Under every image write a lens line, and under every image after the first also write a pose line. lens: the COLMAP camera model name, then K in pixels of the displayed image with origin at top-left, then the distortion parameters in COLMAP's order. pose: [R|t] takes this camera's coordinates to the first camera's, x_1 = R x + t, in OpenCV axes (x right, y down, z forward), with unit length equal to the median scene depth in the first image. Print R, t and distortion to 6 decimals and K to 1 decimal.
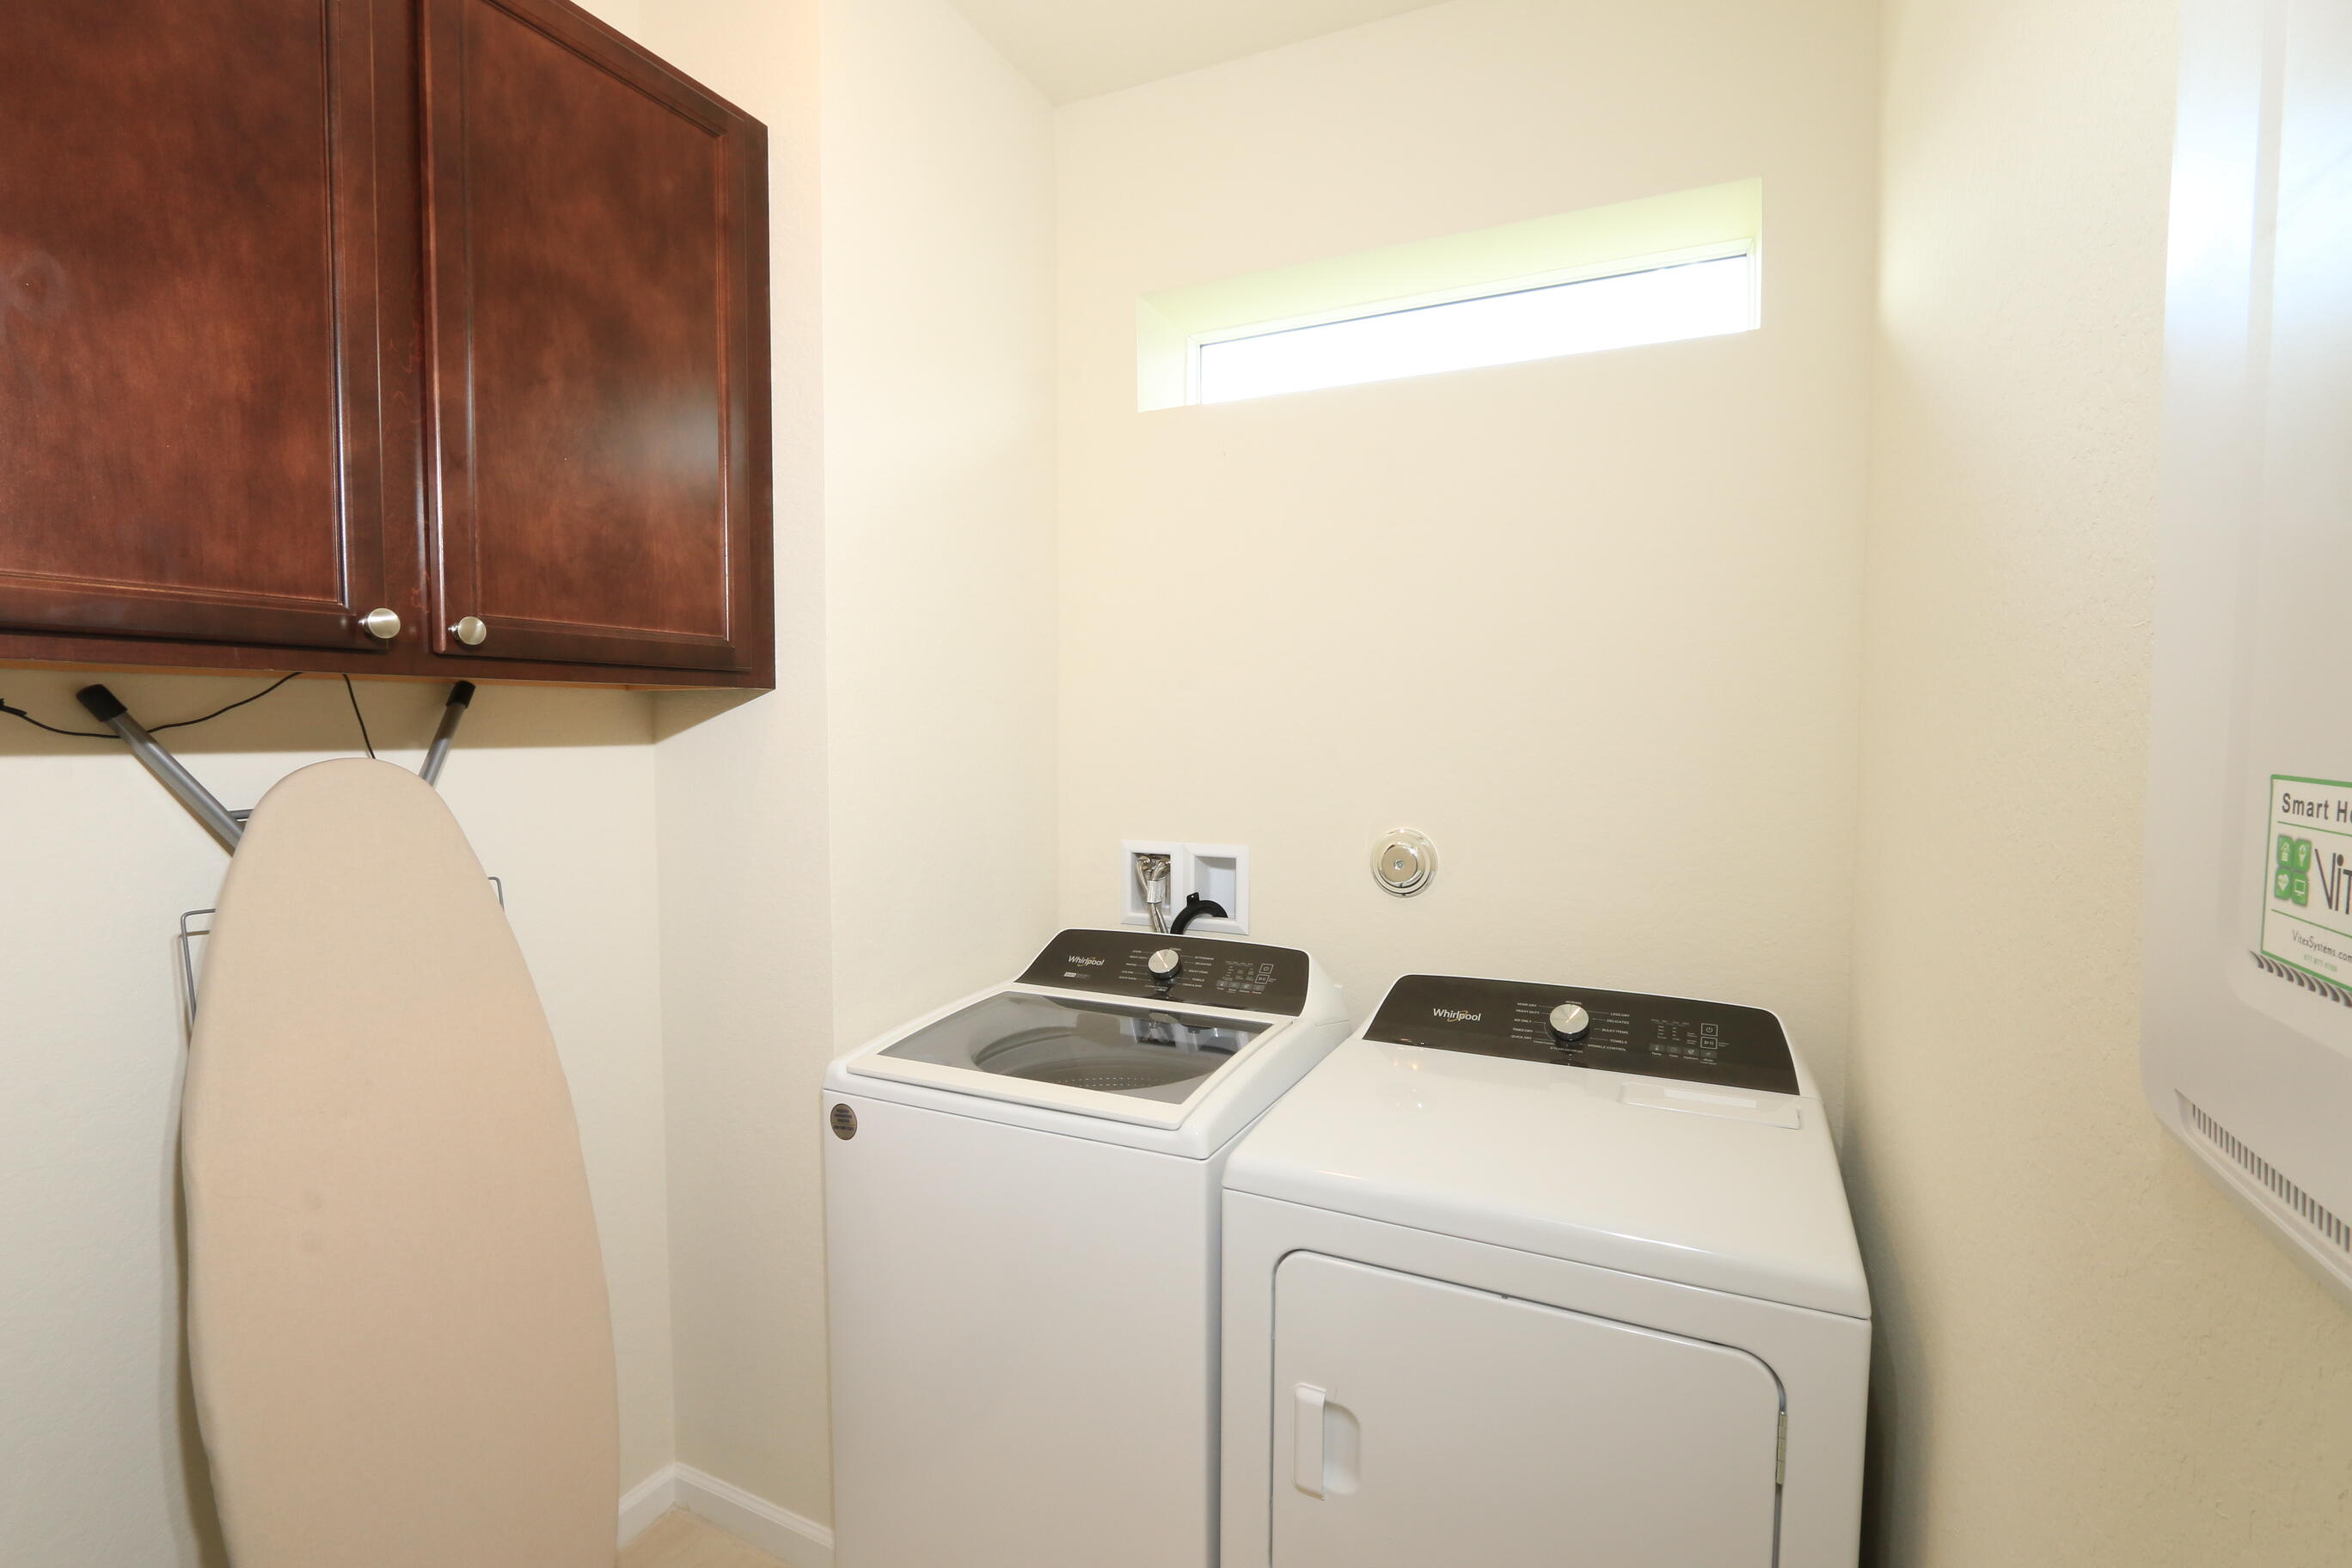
lens RADIAL K [[1095.2, 0, 1171.2], [0, 1095.2, 775.6], [0, 0, 1]] dist [-0.002650, 0.000141]
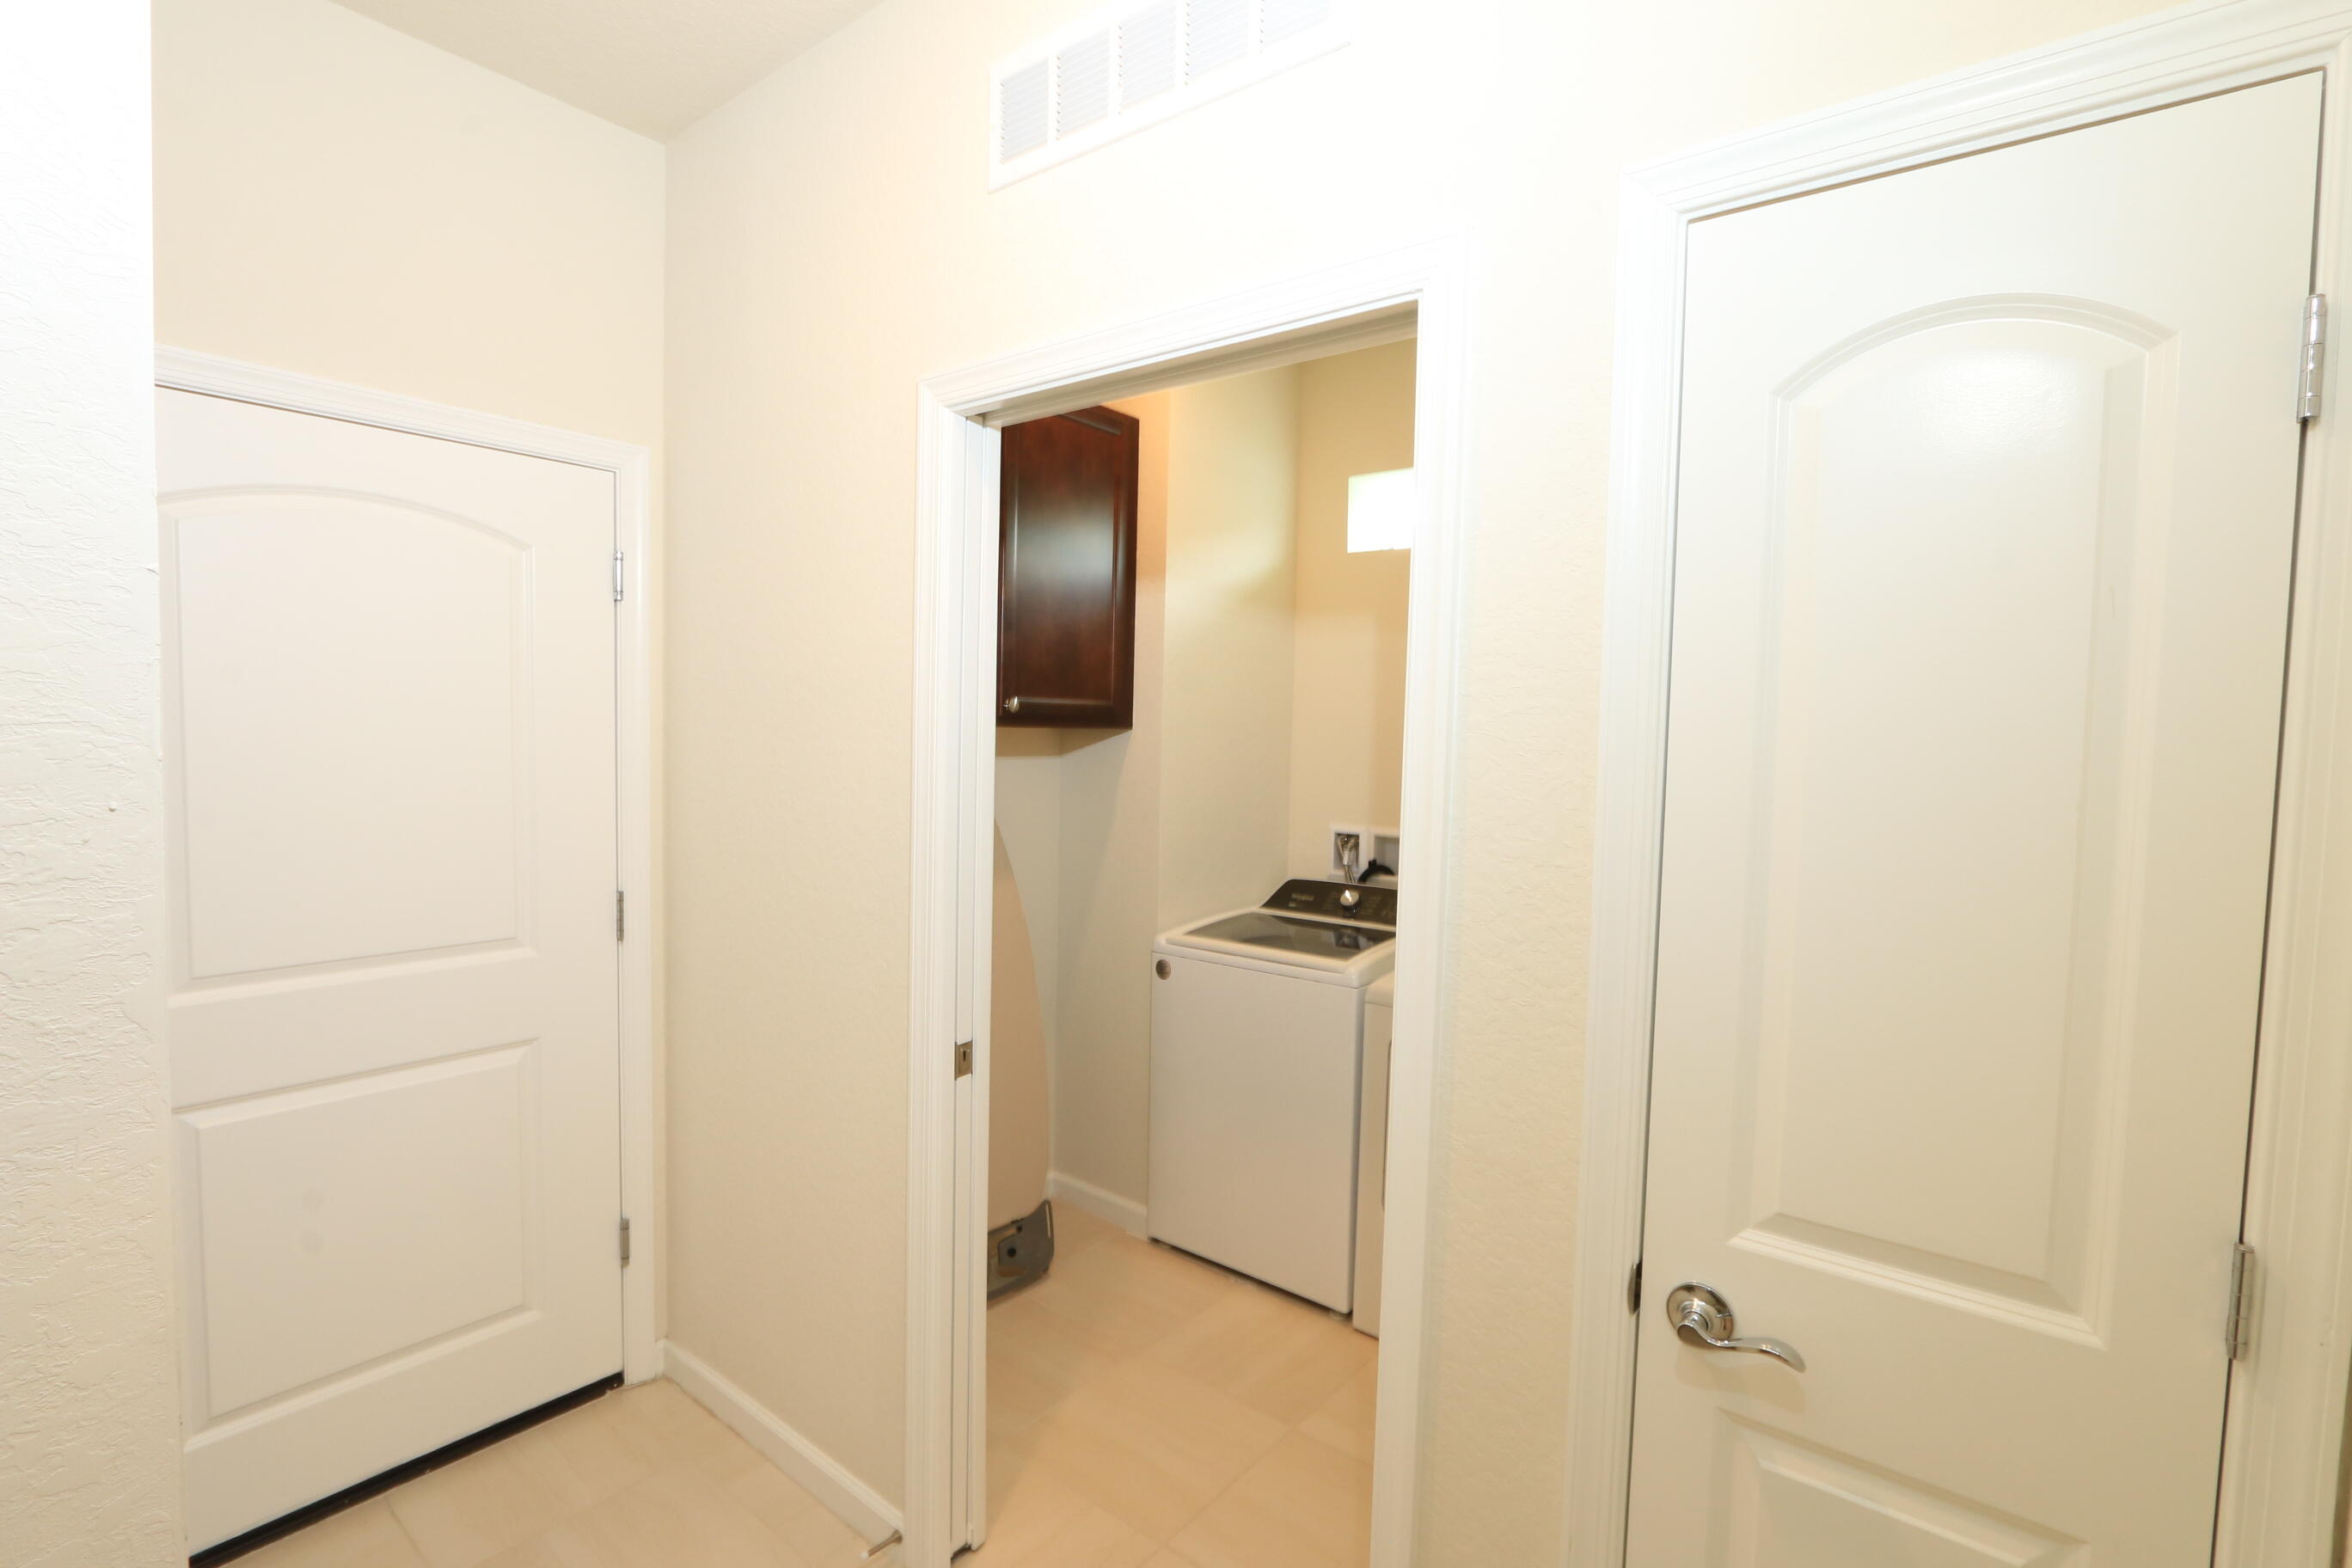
lens RADIAL K [[1095.2, 0, 1171.2], [0, 1095.2, 775.6], [0, 0, 1]] dist [-0.002650, 0.000141]
pose [[0.974379, 0.030617, -0.222821, 0.090096], [-0.032872, 0.999439, -0.006416, 0.006283], [0.222499, 0.013576, 0.974838, -0.639232]]
